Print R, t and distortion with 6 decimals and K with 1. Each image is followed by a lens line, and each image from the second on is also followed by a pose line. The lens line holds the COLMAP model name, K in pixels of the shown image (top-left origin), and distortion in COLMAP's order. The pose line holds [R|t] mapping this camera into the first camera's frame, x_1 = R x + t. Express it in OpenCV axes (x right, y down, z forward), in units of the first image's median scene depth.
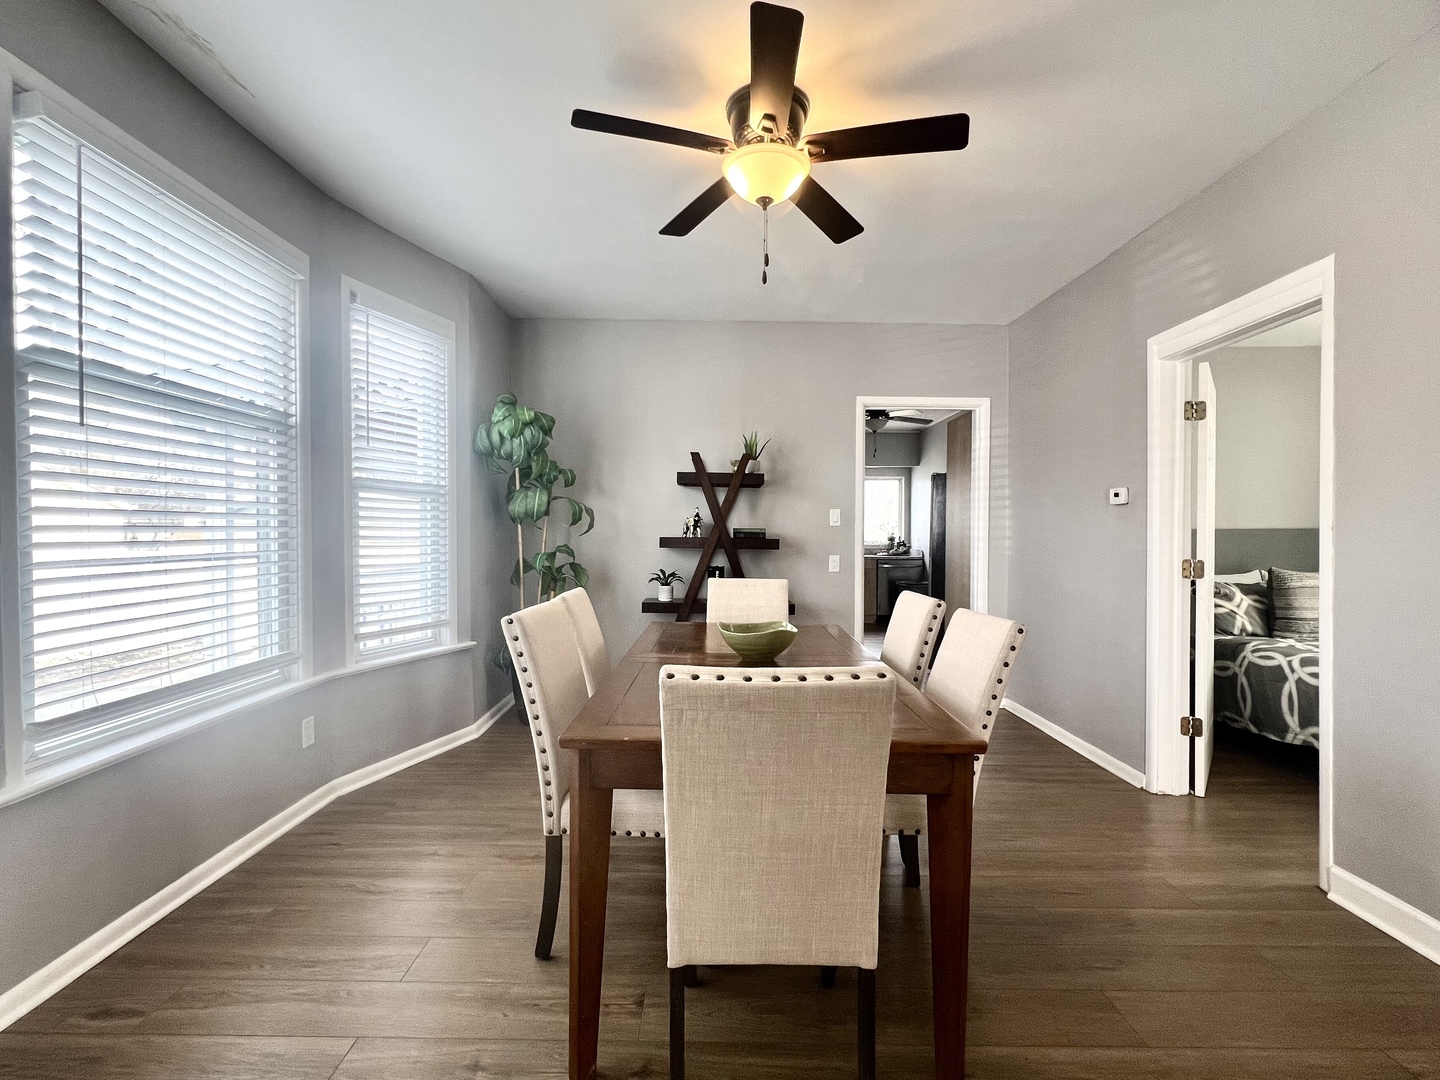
lens RADIAL K [[657.6, 0, 715.3], [0, 657.6, 543.5], [0, 0, 1]] dist [-0.001441, -0.000150]
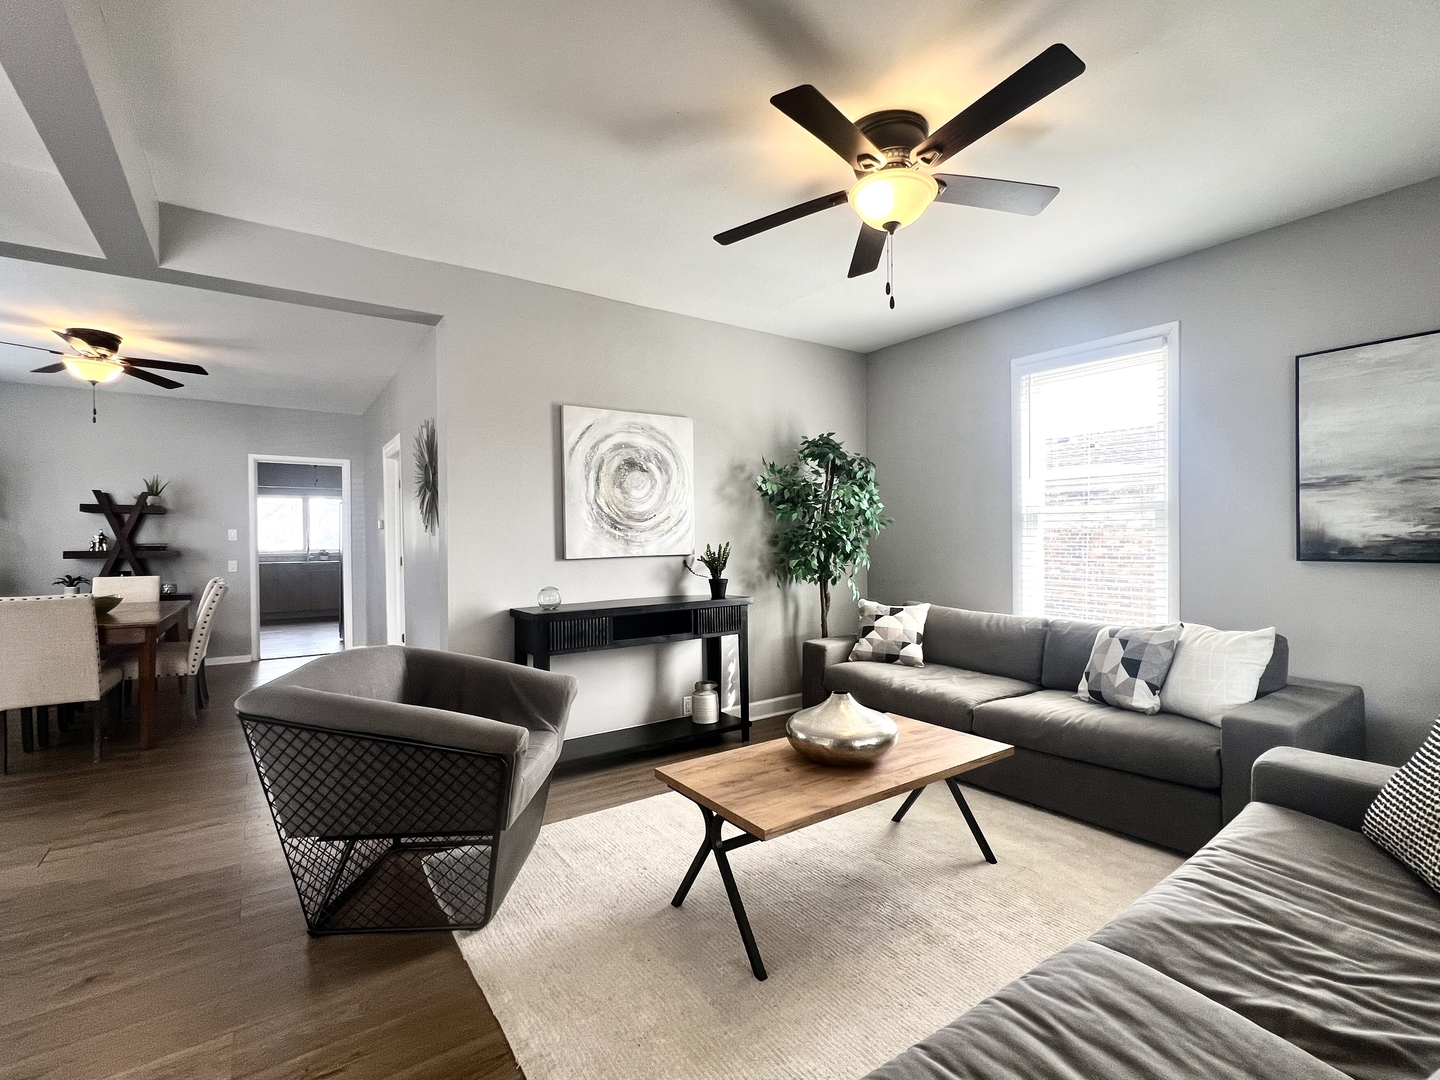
lens RADIAL K [[657.6, 0, 715.3], [0, 657.6, 543.5], [0, 0, 1]] dist [-0.001441, -0.000150]
pose [[0.824320, -0.017234, 0.565862, 0.326495], [0.022128, 0.999754, -0.001786, 0.008586], [-0.565692, 0.013993, 0.824498, -1.117439]]
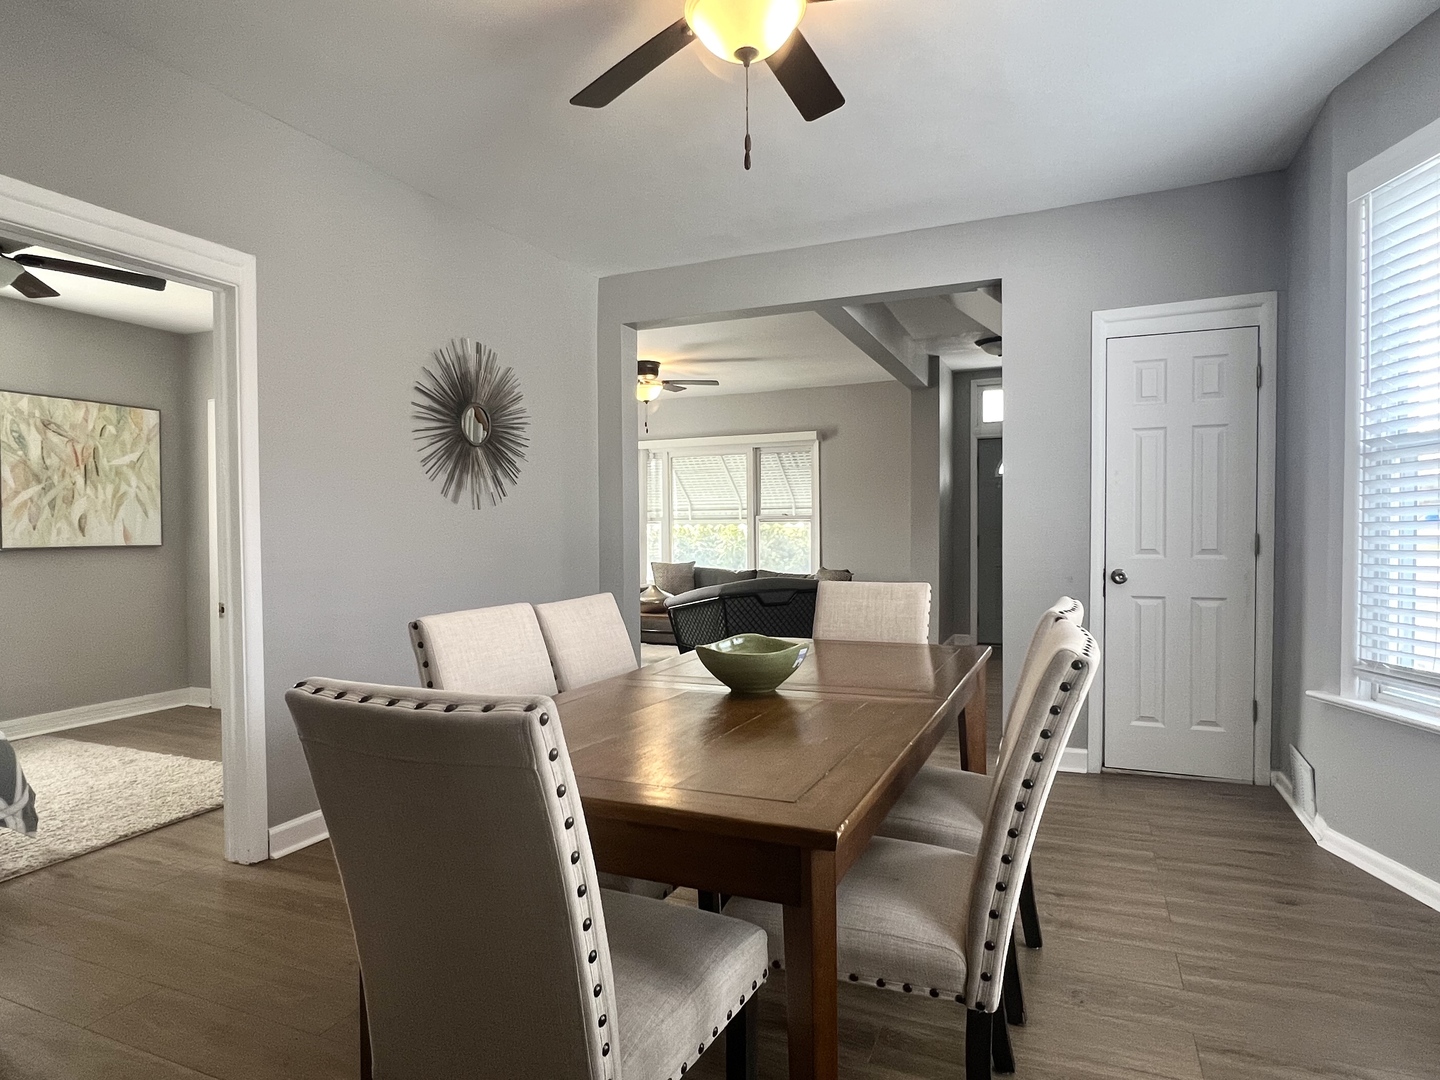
lens RADIAL K [[813.5, 0, 709.3], [0, 813.5, 546.7], [0, 0, 1]] dist [0.000972, 0.000041]
pose [[-0.913077, -0.004542, 0.407762, -0.169118], [0.012424, 0.999164, 0.038950, -0.010168], [-0.407598, 0.040630, -0.912257, 1.233361]]
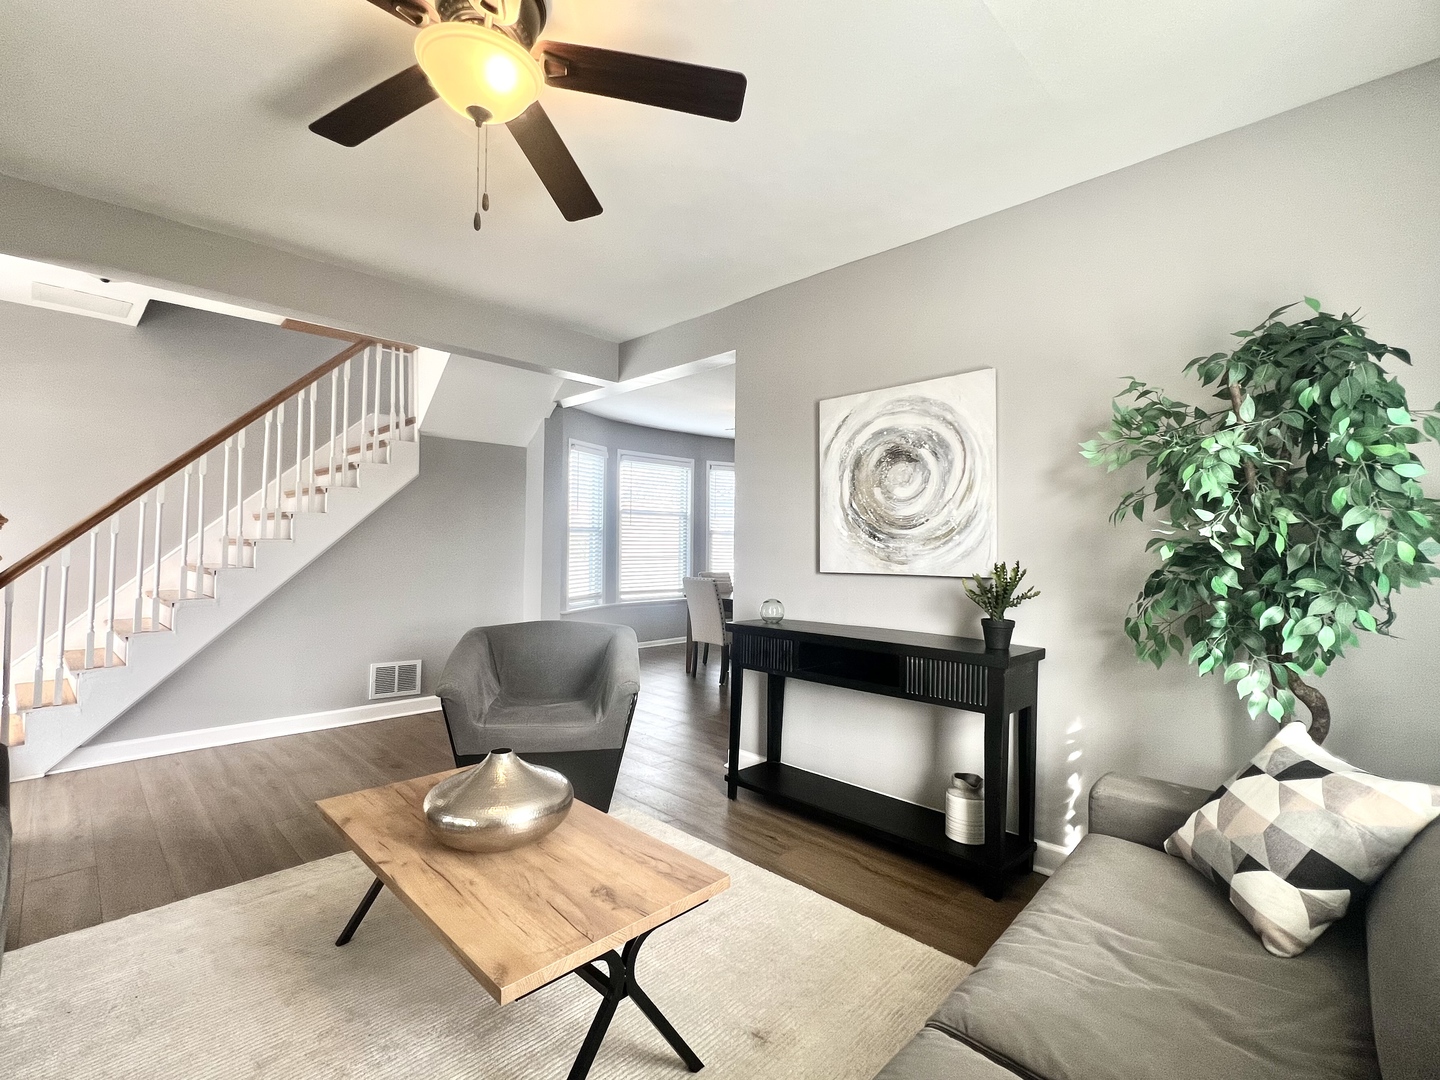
lens RADIAL K [[657.6, 0, 715.3], [0, 657.6, 543.5], [0, 0, 1]] dist [-0.001441, -0.000150]
pose [[0.705456, 0.001334, -0.708752, 1.322063], [-0.020751, 0.999608, -0.018773, 0.006111], [0.708449, 0.027951, 0.705208, -0.876455]]
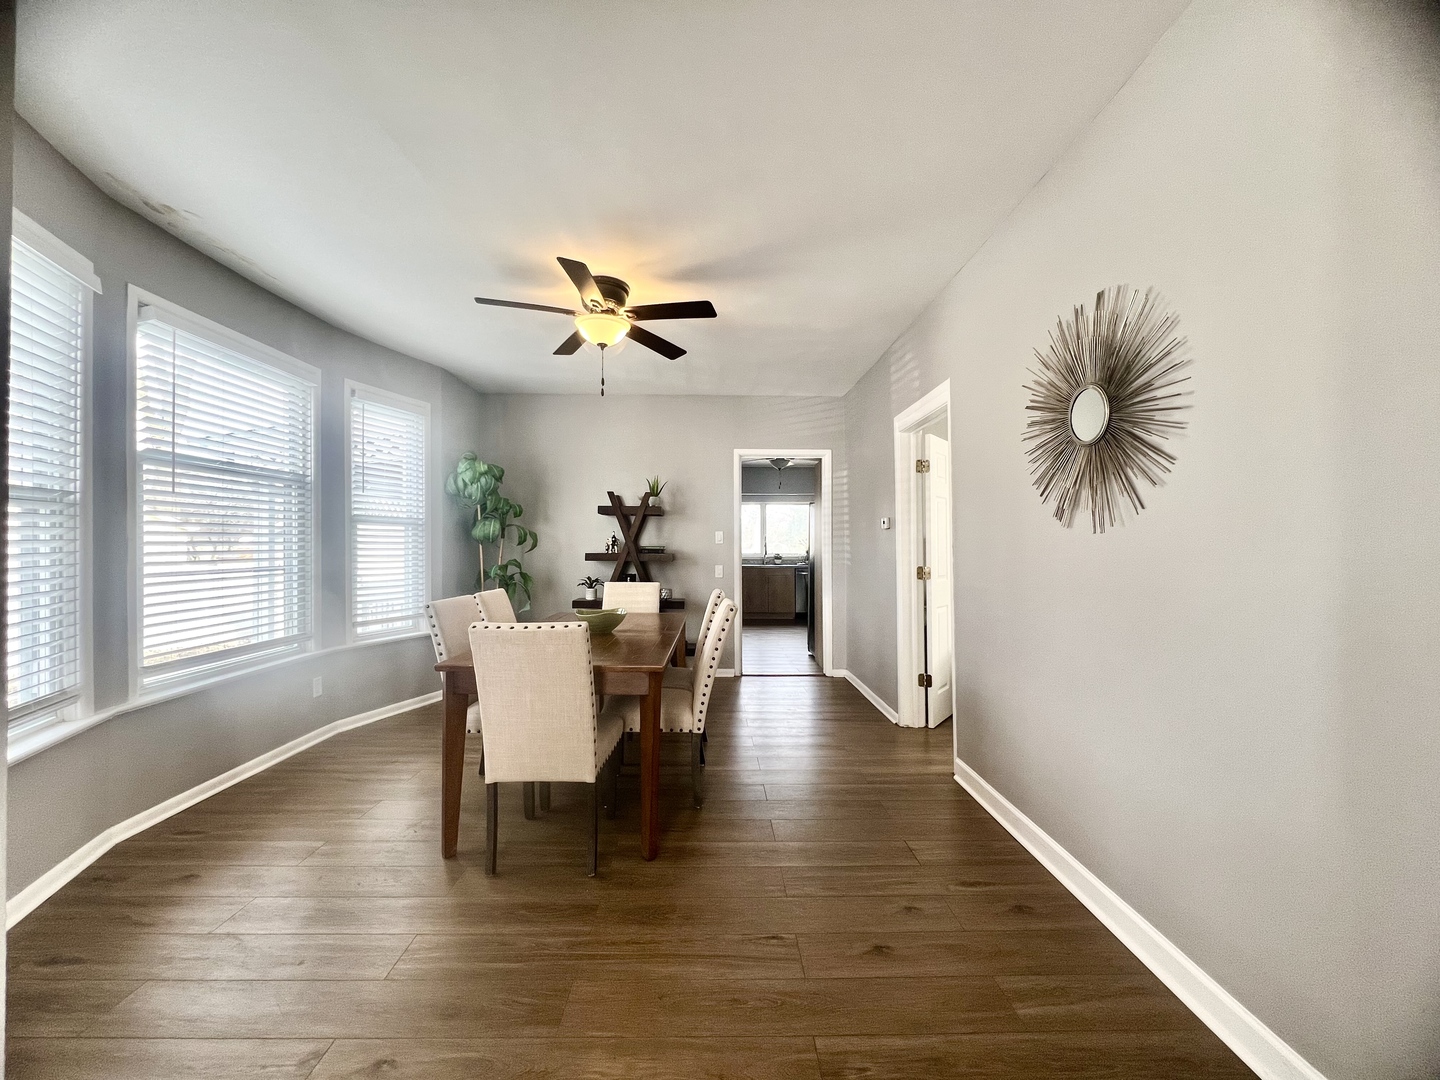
lens RADIAL K [[576.9, 0, 716.2], [0, 576.9, 542.1], [0, 0, 1]] dist [-0.000582, 0.000175]
pose [[0.999926, -0.007357, 0.009734, 0.223354], [0.007574, 0.999719, -0.022444, -0.004524], [-0.009566, 0.022516, 0.999701, -0.264658]]
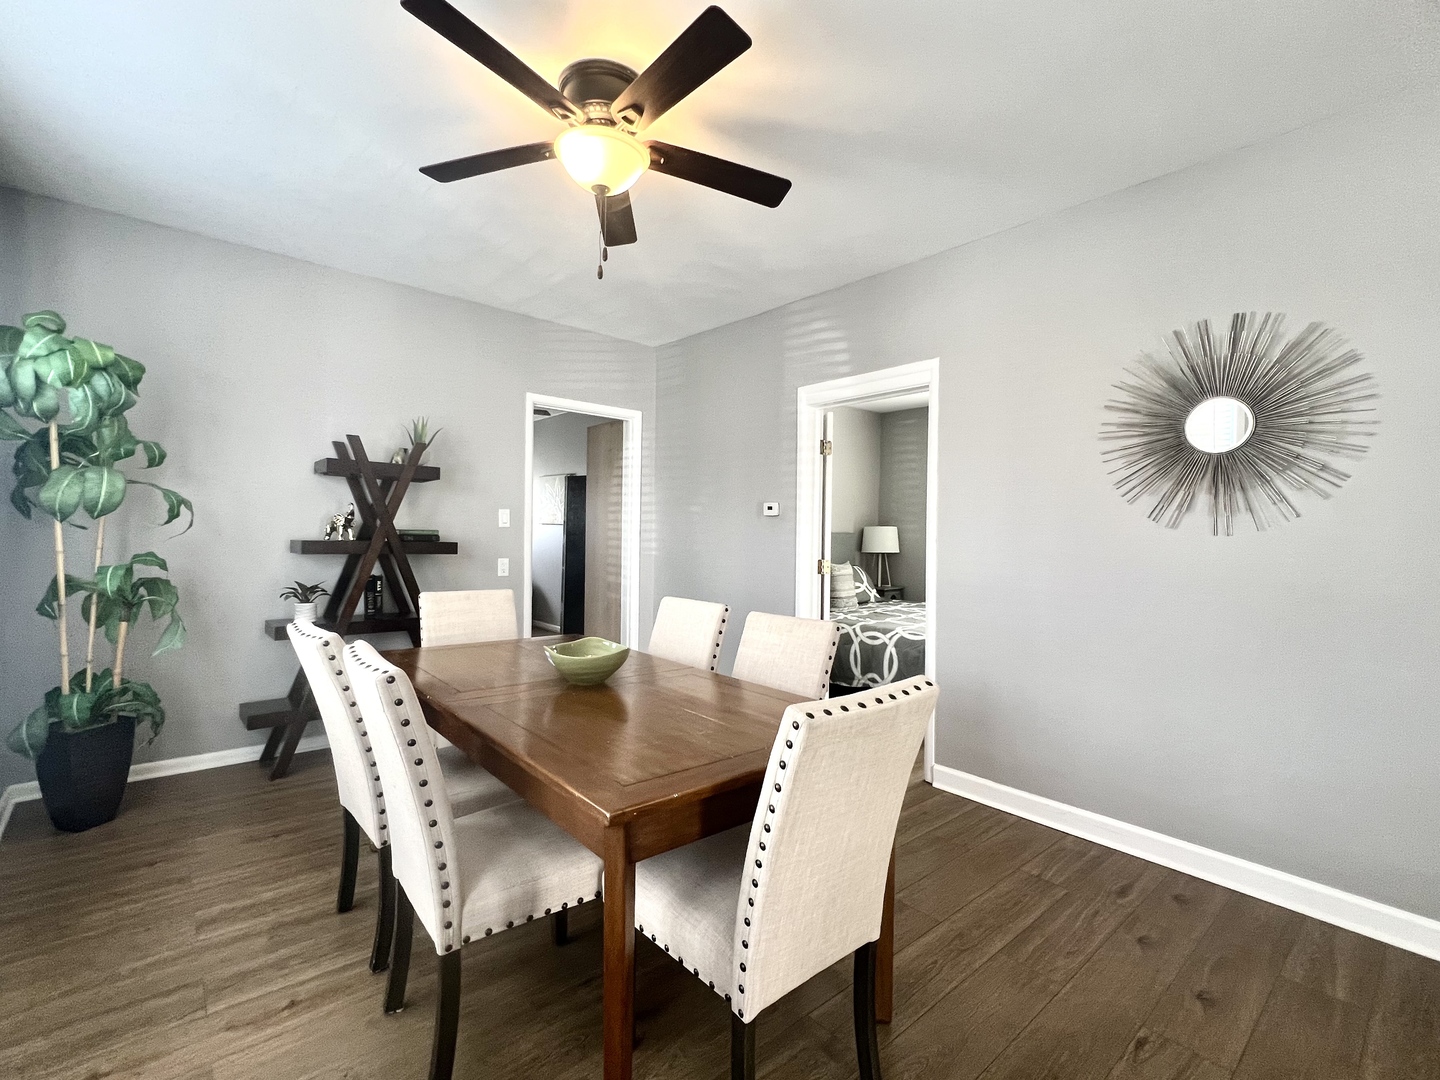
lens RADIAL K [[657.6, 0, 715.3], [0, 657.6, 543.5], [0, 0, 1]] dist [-0.001441, -0.000150]
pose [[0.759265, -0.005189, 0.650761, -0.272462], [-0.003740, 0.999917, 0.012337, -0.021632], [-0.650771, -0.011801, 0.759182, 0.121283]]
